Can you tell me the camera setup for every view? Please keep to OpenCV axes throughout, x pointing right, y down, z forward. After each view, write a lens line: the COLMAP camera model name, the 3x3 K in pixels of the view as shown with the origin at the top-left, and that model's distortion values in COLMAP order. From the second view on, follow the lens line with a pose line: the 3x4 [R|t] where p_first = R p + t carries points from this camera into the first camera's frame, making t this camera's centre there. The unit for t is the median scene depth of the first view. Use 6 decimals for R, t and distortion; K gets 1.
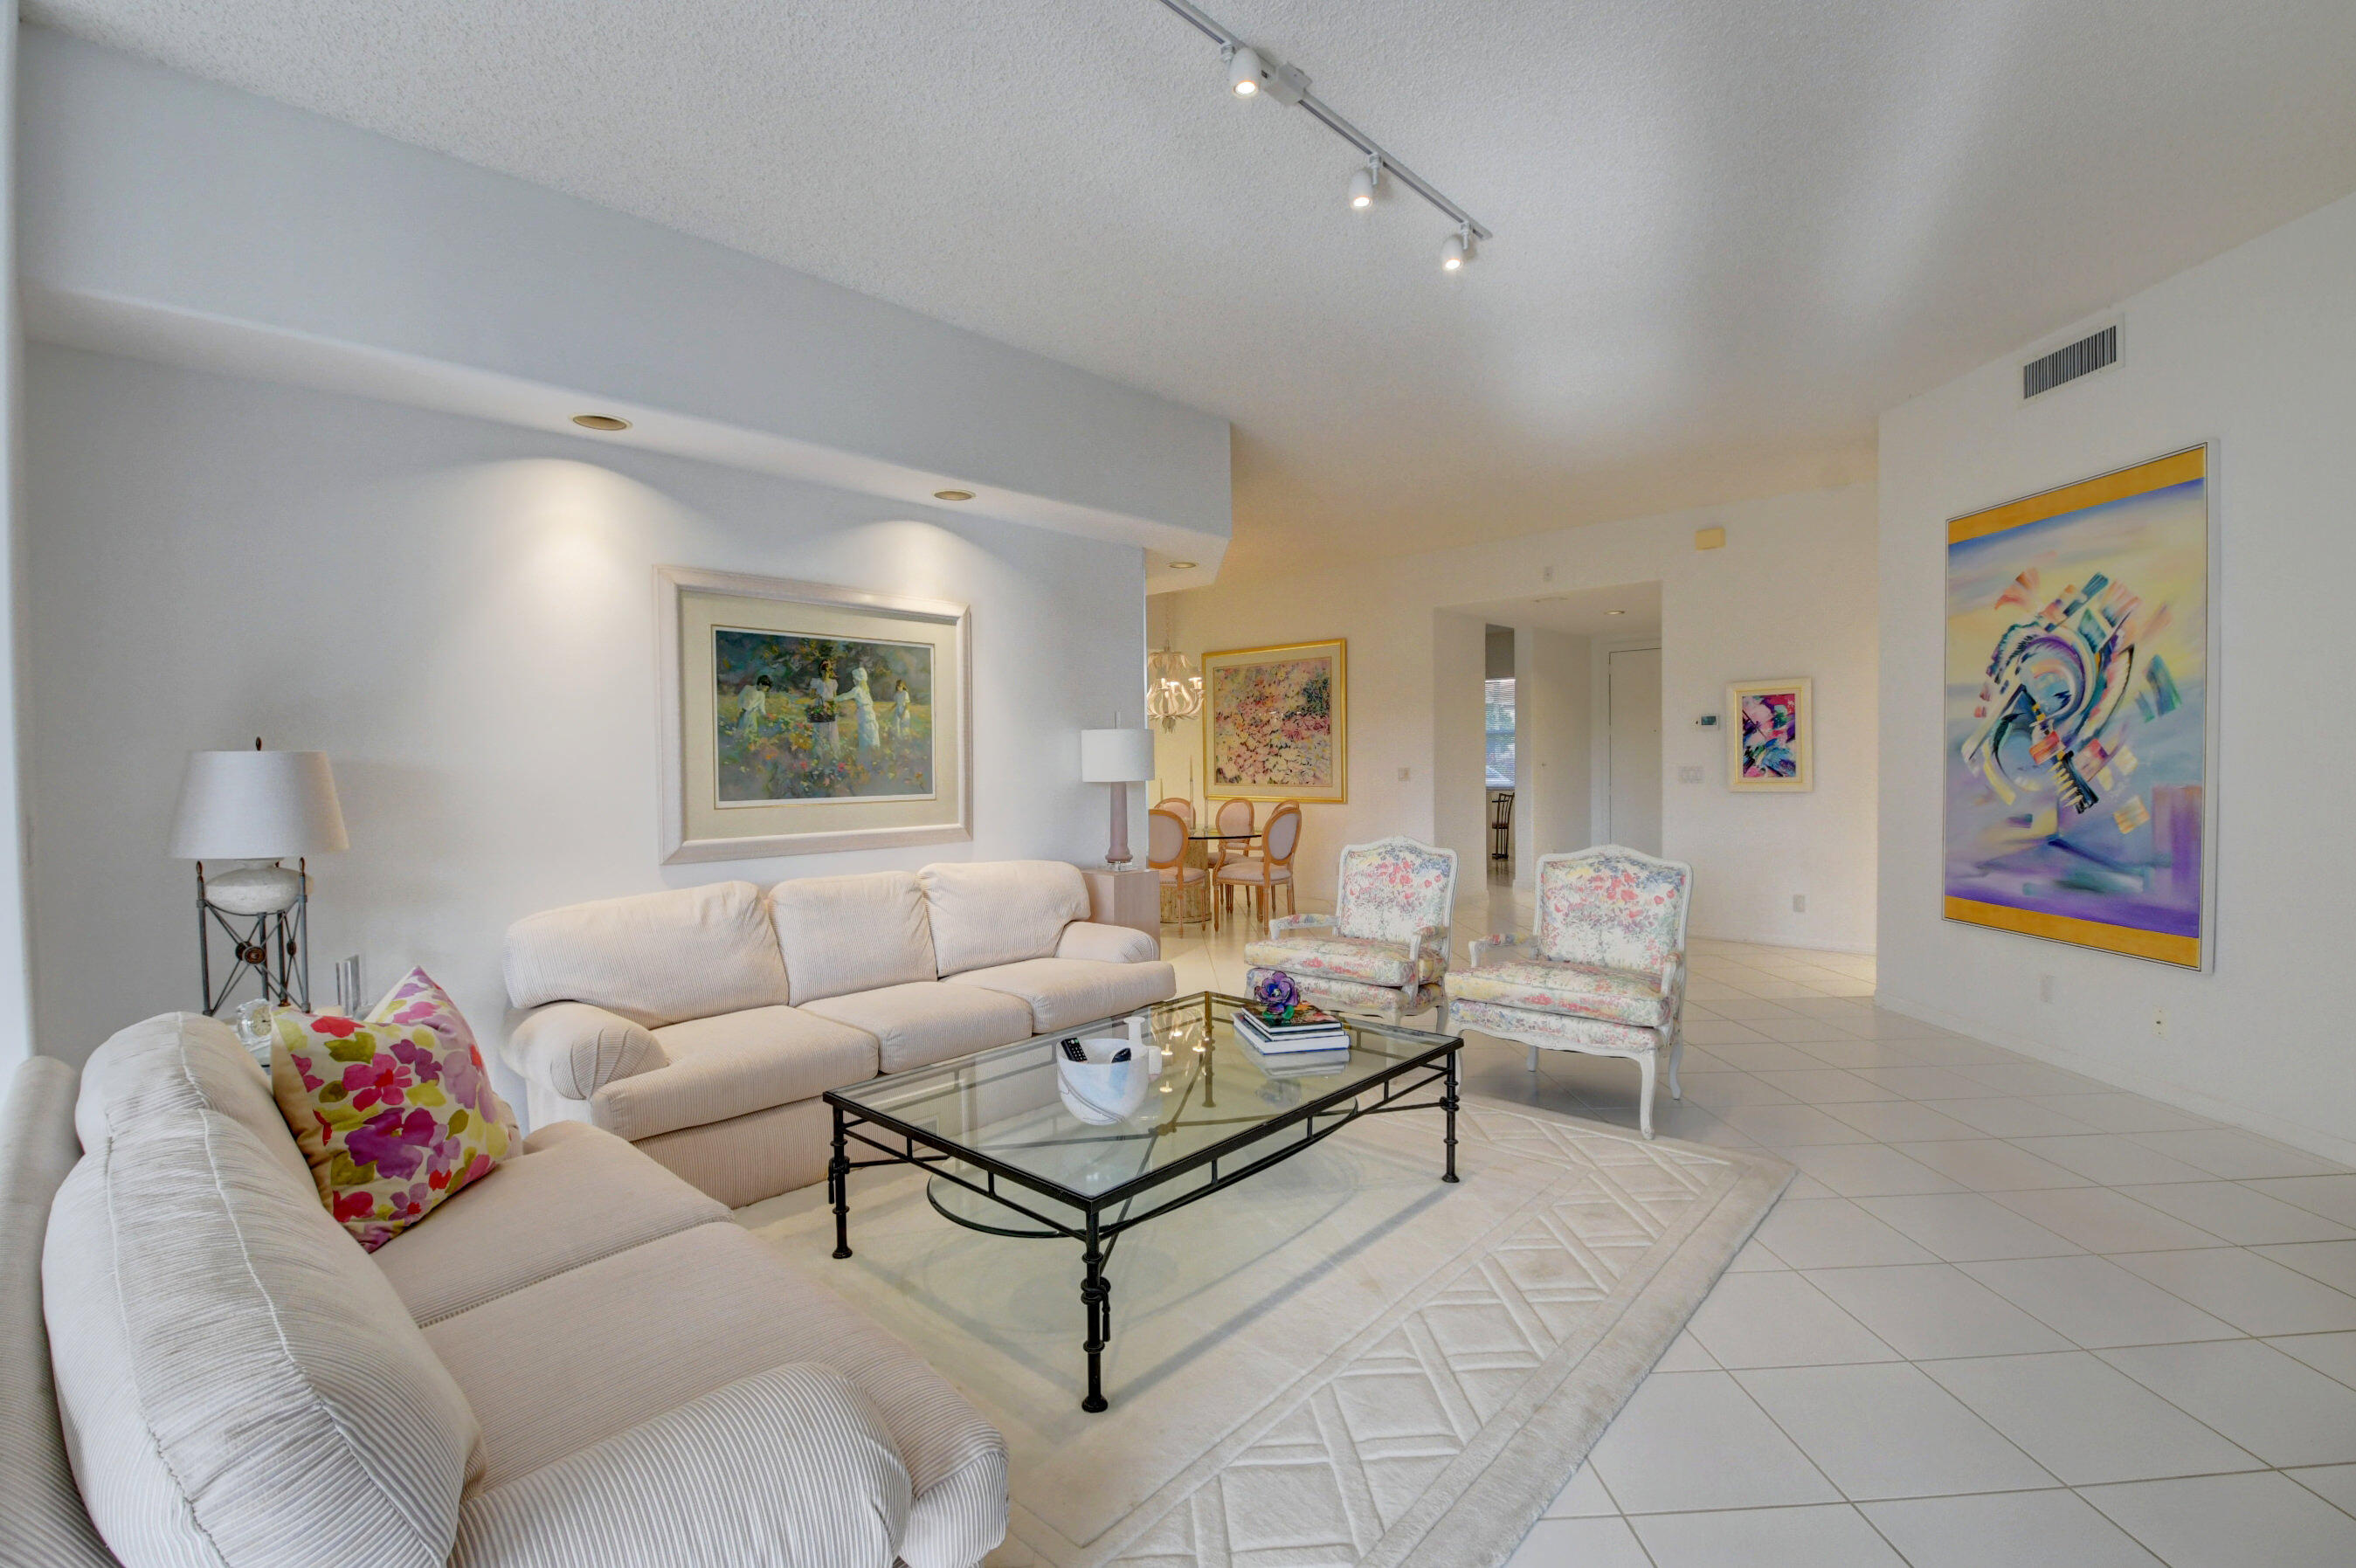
lens RADIAL K [[1035.6, 0, 1160.9], [0, 1035.6, 785.6], [0, 0, 1]] dist [0.001154, -0.017561]
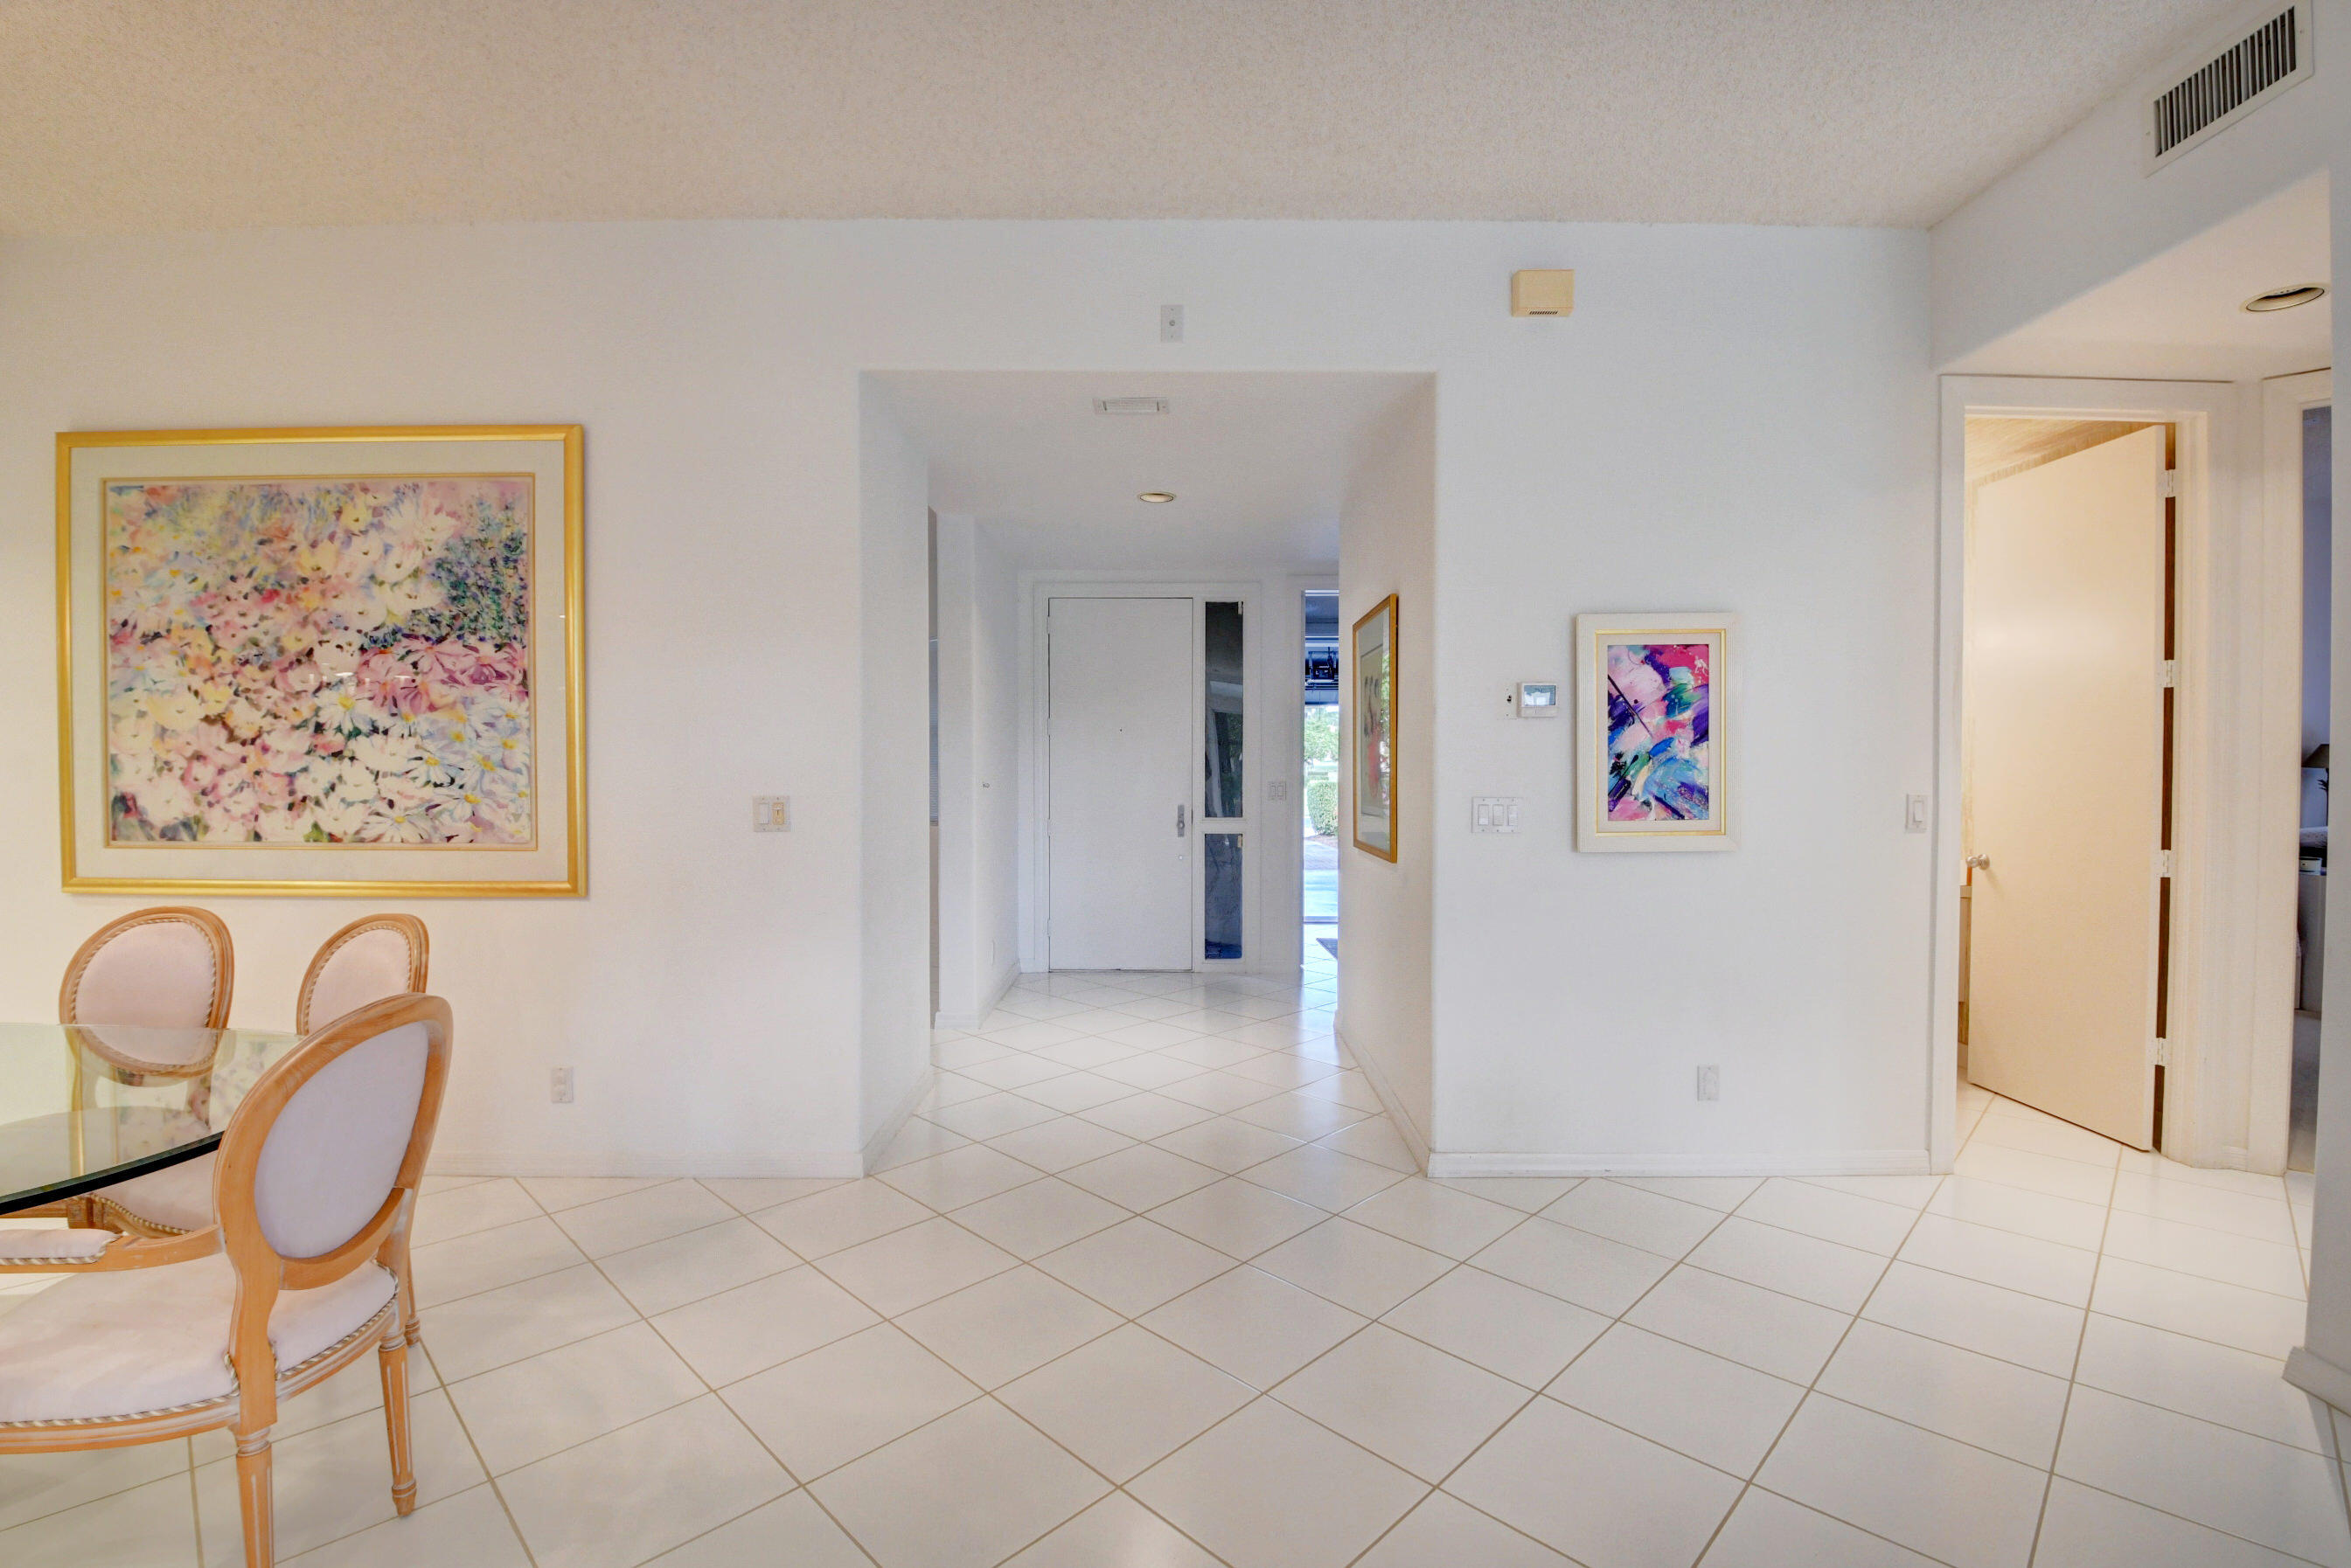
lens RADIAL K [[1033.2, 0, 1165.1], [0, 1033.2, 786.1], [0, 0, 1]] dist [0.001154, -0.017561]
pose [[0.716289, 0.001468, 0.697802, 0.142268], [0.007656, 0.999921, -0.009963, -0.028527], [-0.697762, 0.012479, 0.716221, 1.142419]]
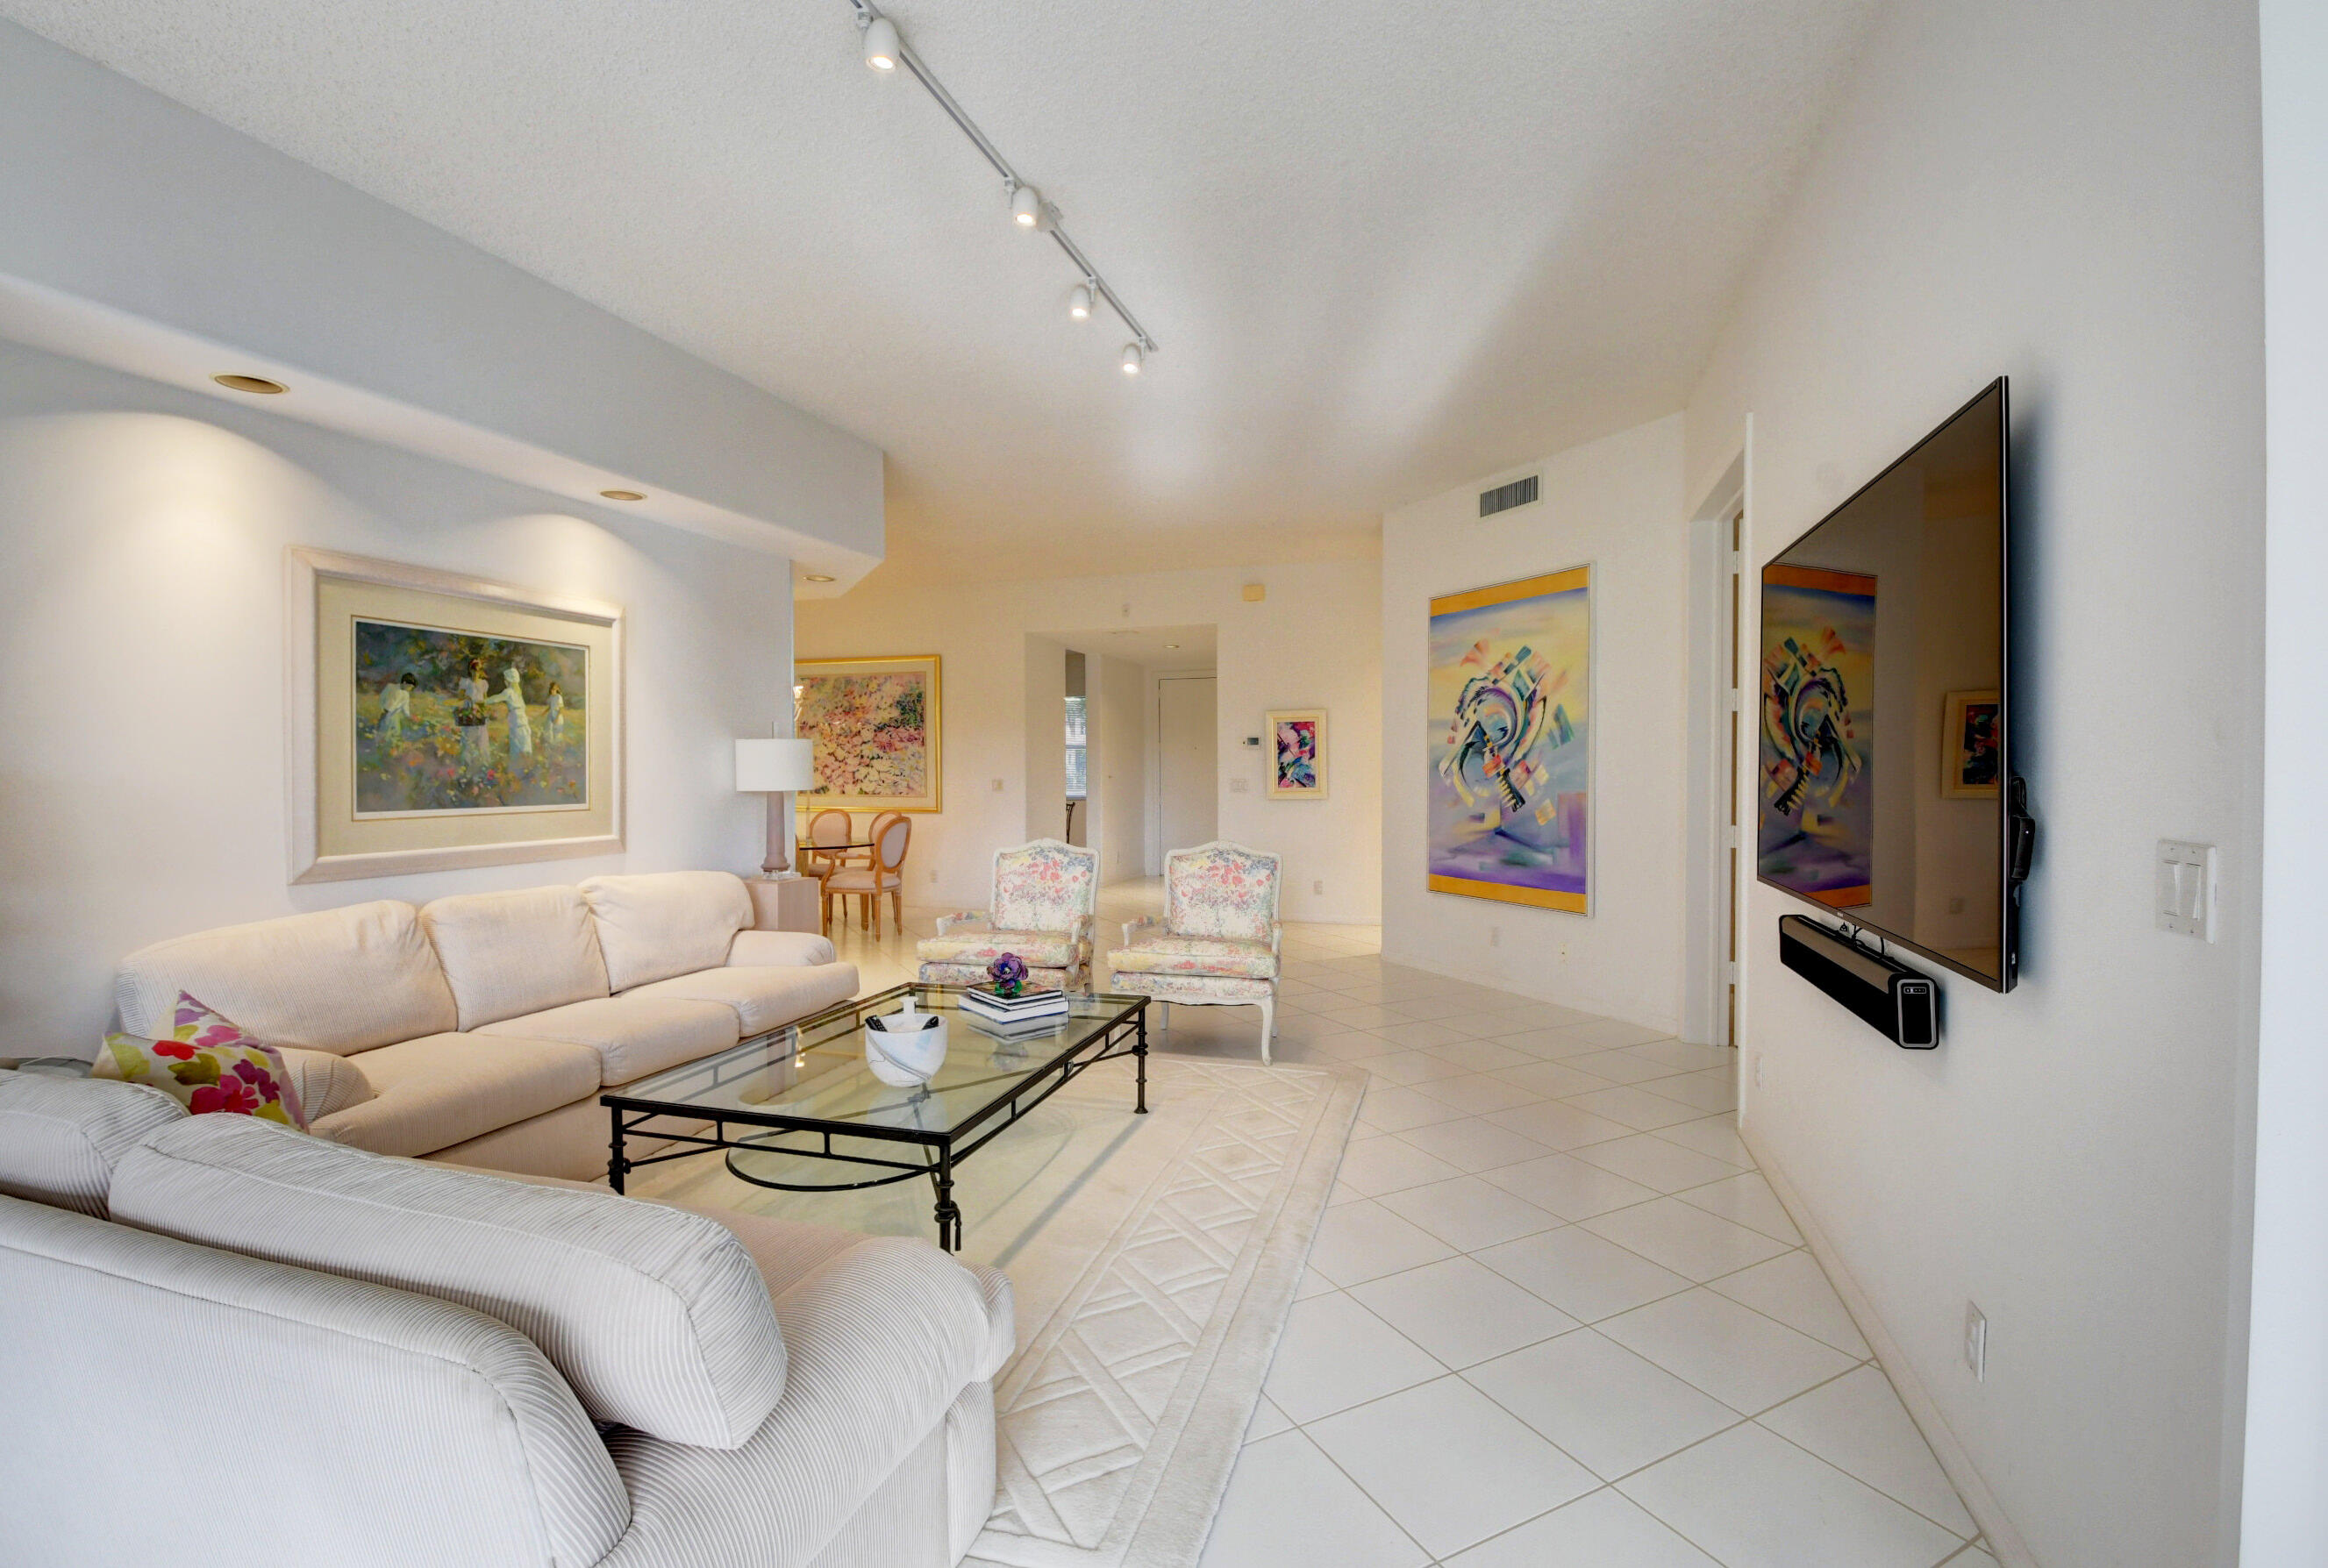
lens RADIAL K [[1045.5, 0, 1150.3], [0, 1045.5, 784.9], [0, 0, 1]] dist [-0.009218, -0.004818]
pose [[0.903684, 0.001955, 0.428195, -0.150495], [0.003265, 0.999929, -0.011458, 0.003493], [-0.428188, 0.011753, 0.903613, -0.081770]]
